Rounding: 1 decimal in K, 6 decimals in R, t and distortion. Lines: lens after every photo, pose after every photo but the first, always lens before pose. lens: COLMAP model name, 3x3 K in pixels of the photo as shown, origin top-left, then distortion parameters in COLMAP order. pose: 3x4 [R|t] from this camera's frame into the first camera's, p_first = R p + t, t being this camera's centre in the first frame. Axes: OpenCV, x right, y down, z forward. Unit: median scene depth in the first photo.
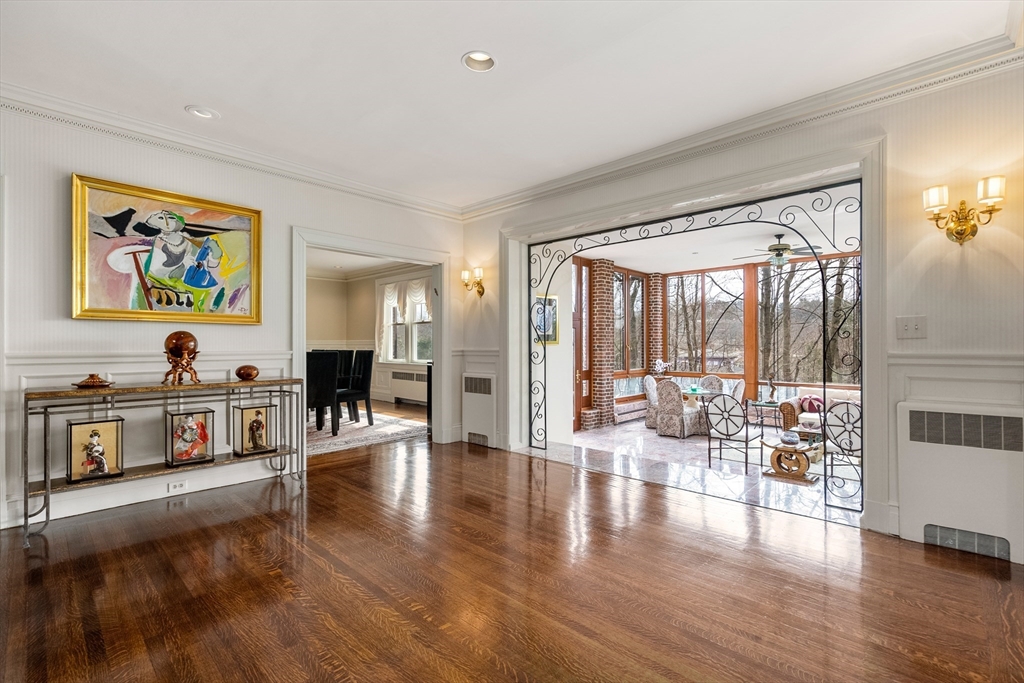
lens RADIAL K [[471.1, 0, 520.6], [0, 471.1, 344.2], [0, 0, 1]] dist [-0.002083, -0.000136]
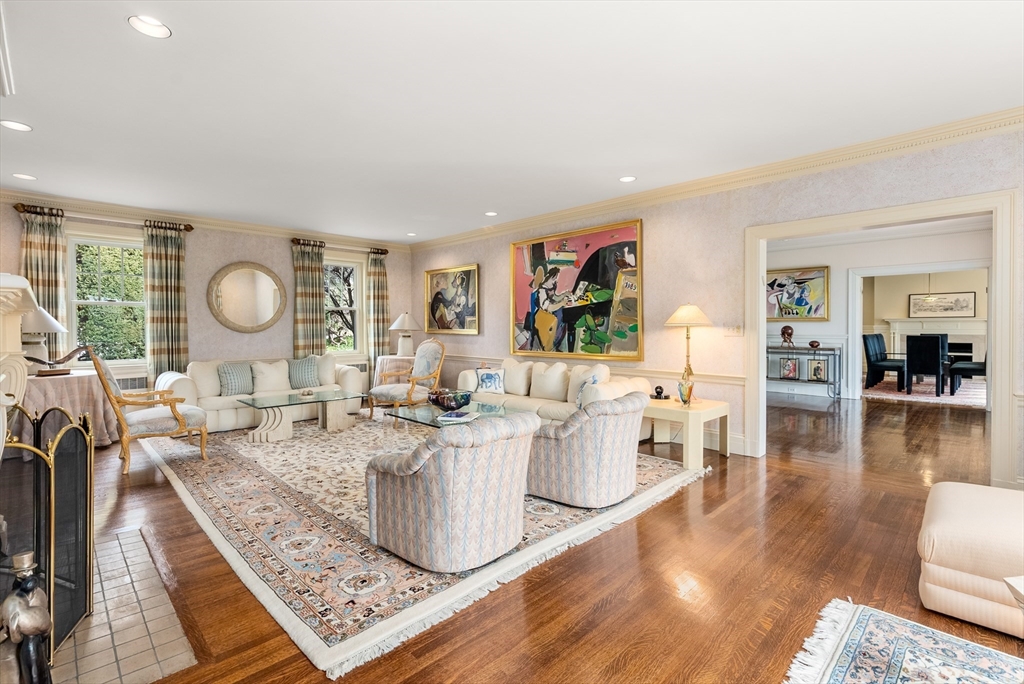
lens RADIAL K [[471.1, 0, 514.6], [0, 471.1, 332.8], [0, 0, 1]] dist [-0.002083, -0.000136]
pose [[-0.041331, 0.013838, -0.999050, 1.650589], [0.003810, 0.999899, 0.013692, -0.027208], [0.999138, -0.003240, -0.041379, -0.300731]]
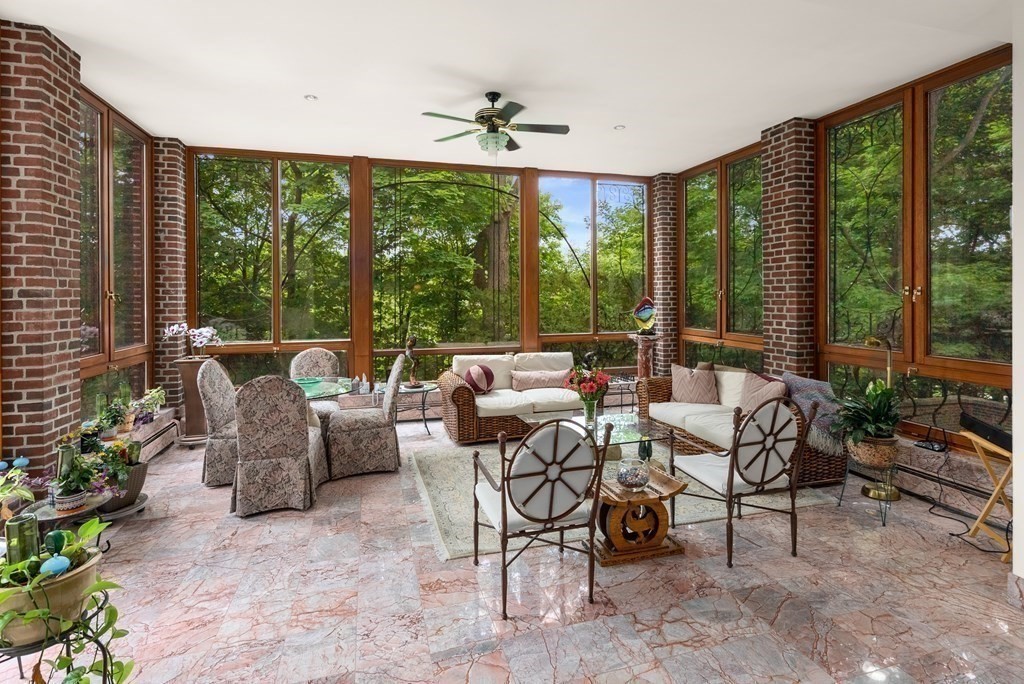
lens RADIAL K [[486.9, 0, 507.5], [0, 486.9, 291.2], [0, 0, 1]] dist [-0.002669, 0.000127]
pose [[0.512891, 0.004613, 0.858441, 0.121907], [-0.000594, 0.999987, -0.005019, 0.009639], [-0.858453, 0.002064, 0.512888, 1.313355]]
